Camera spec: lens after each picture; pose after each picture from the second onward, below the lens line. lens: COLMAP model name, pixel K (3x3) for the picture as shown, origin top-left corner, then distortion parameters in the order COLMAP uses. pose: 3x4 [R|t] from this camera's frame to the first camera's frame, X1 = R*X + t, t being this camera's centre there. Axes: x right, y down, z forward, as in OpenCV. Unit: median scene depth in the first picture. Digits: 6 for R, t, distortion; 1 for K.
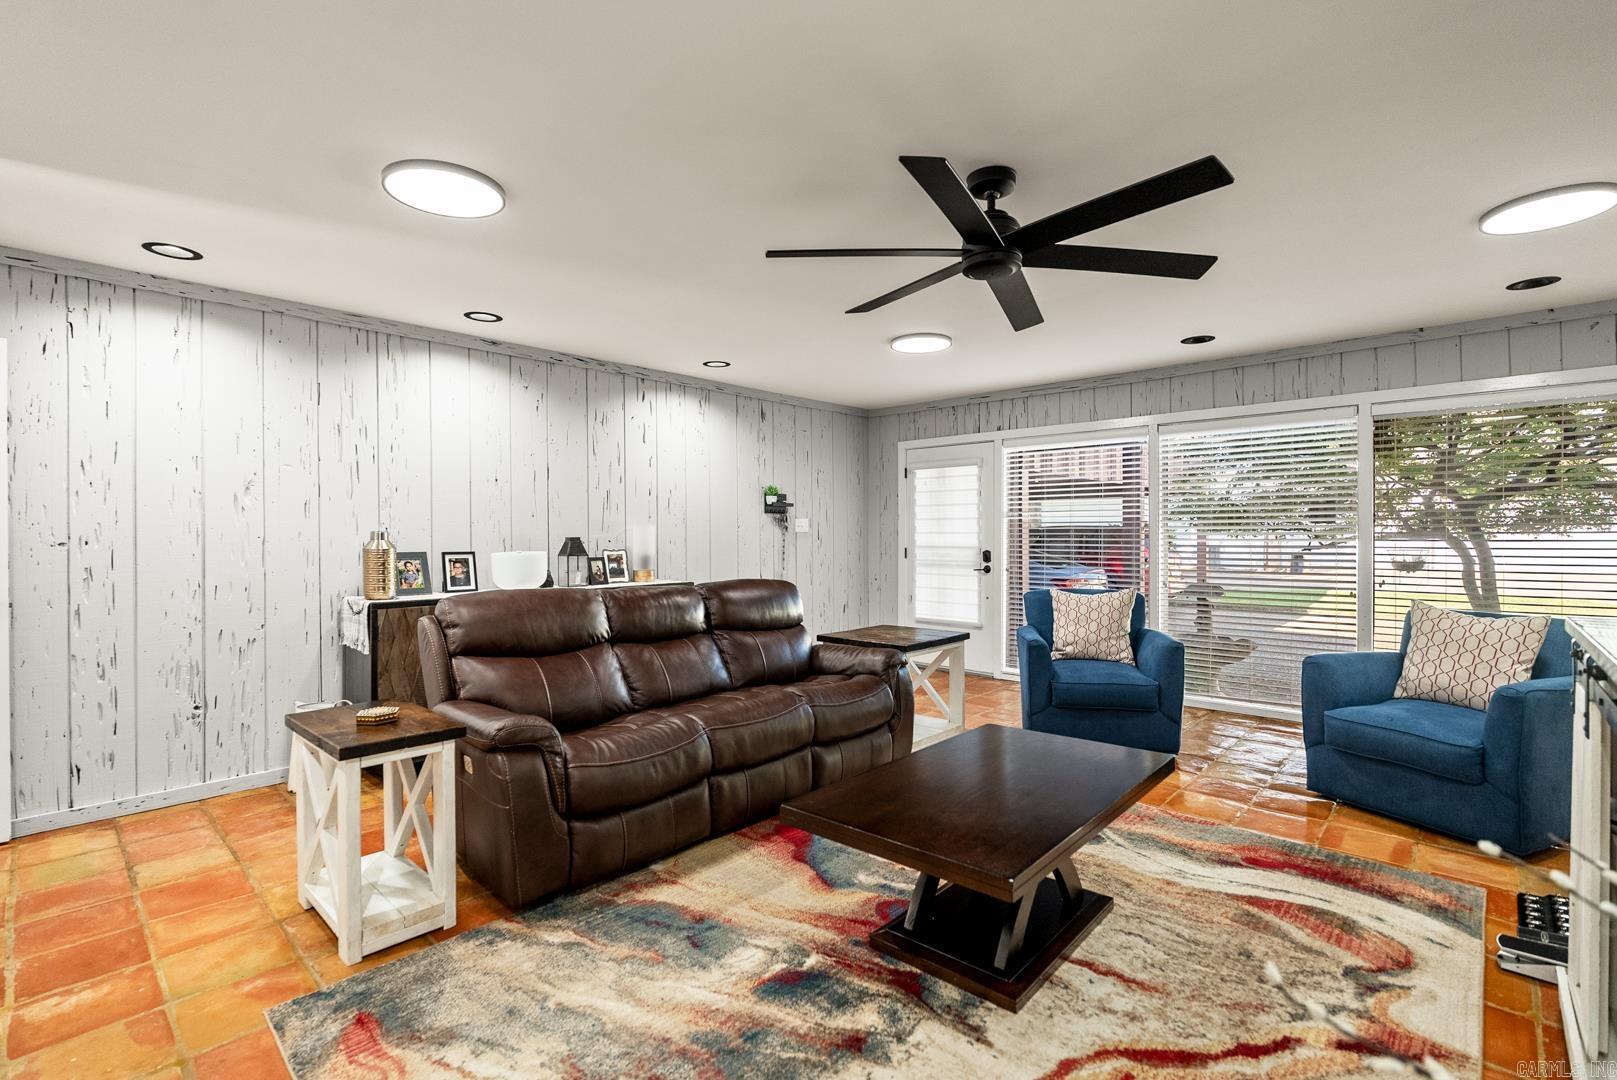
lens RADIAL K [[730.7, 0, 811.7], [0, 730.7, 539.5], [0, 0, 1]] dist [-0.007147, 0.000559]
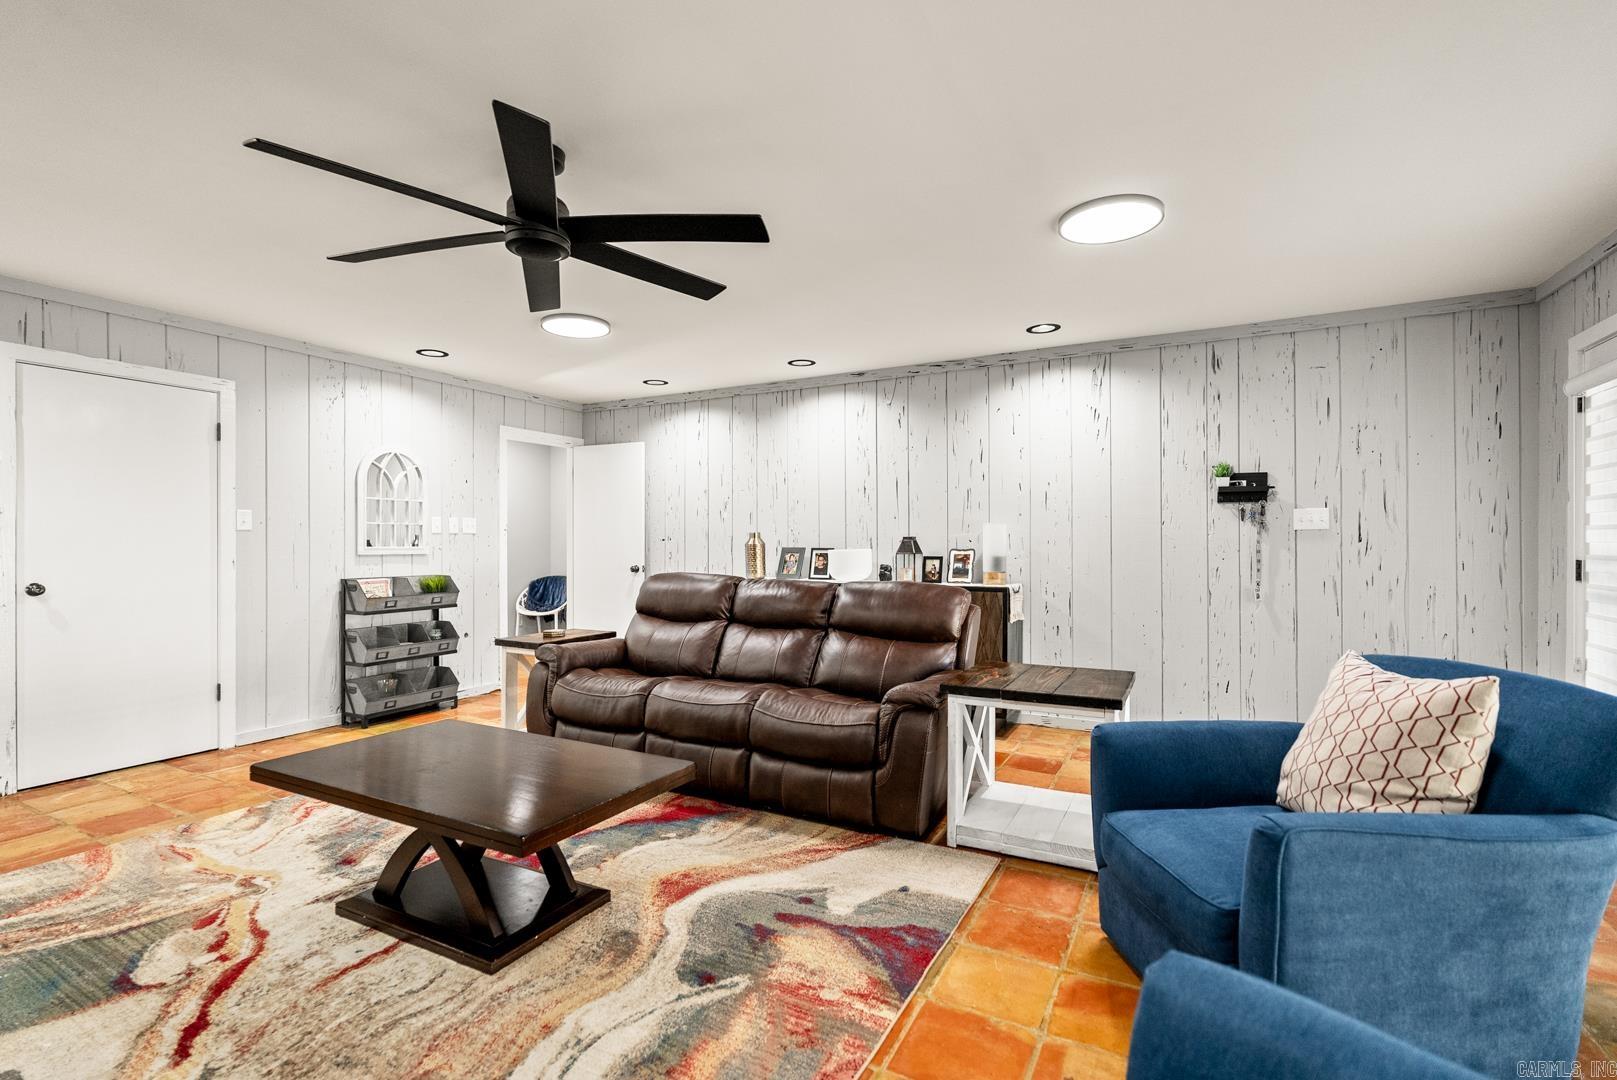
lens RADIAL K [[730.7, 0, 800.8], [0, 730.7, 541.1], [0, 0, 1]] dist [-0.007147, 0.000559]
pose [[0.248576, 0.000041, -0.968612, 0.777973], [-0.009742, 0.999950, -0.002457, 0.008885], [0.968563, 0.010047, 0.248564, 0.677417]]
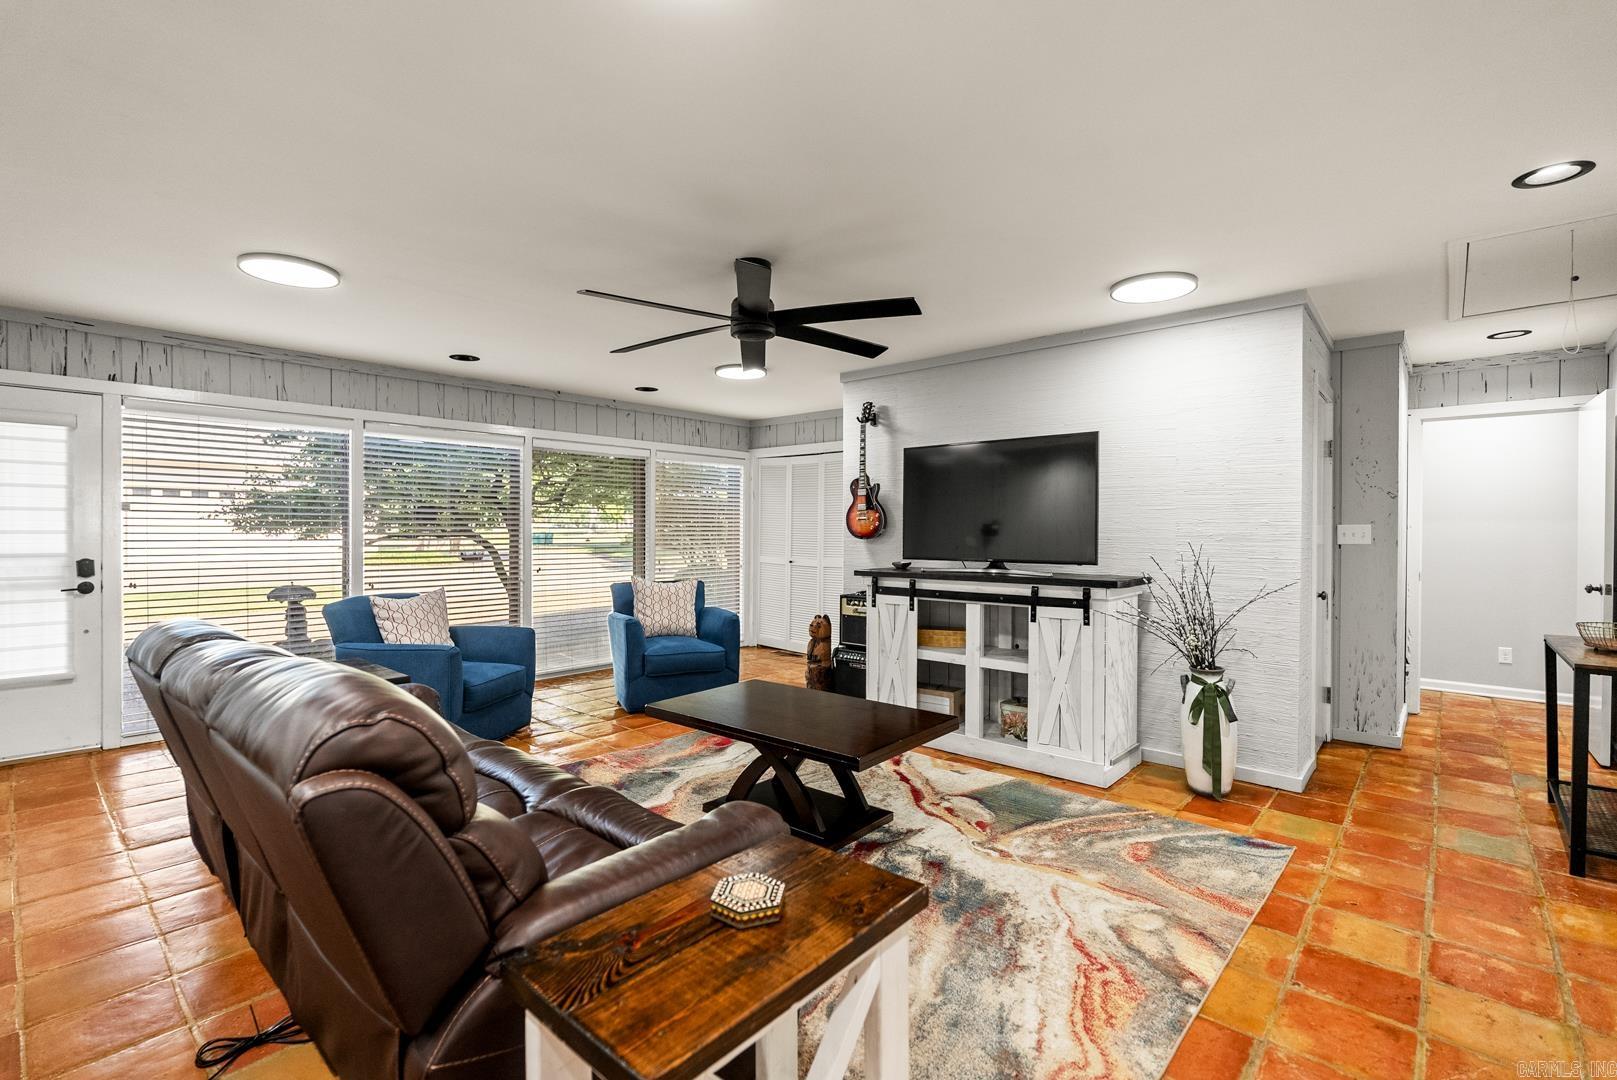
lens RADIAL K [[730.7, 0, 807.1], [0, 730.7, 534.4], [0, 0, 1]] dist [-0.007147, 0.000559]
pose [[-0.020312, -0.002073, 0.999792, -0.658718], [0.006079, 0.999979, 0.002197, -0.007459], [-0.999775, 0.006122, -0.020299, 0.575556]]
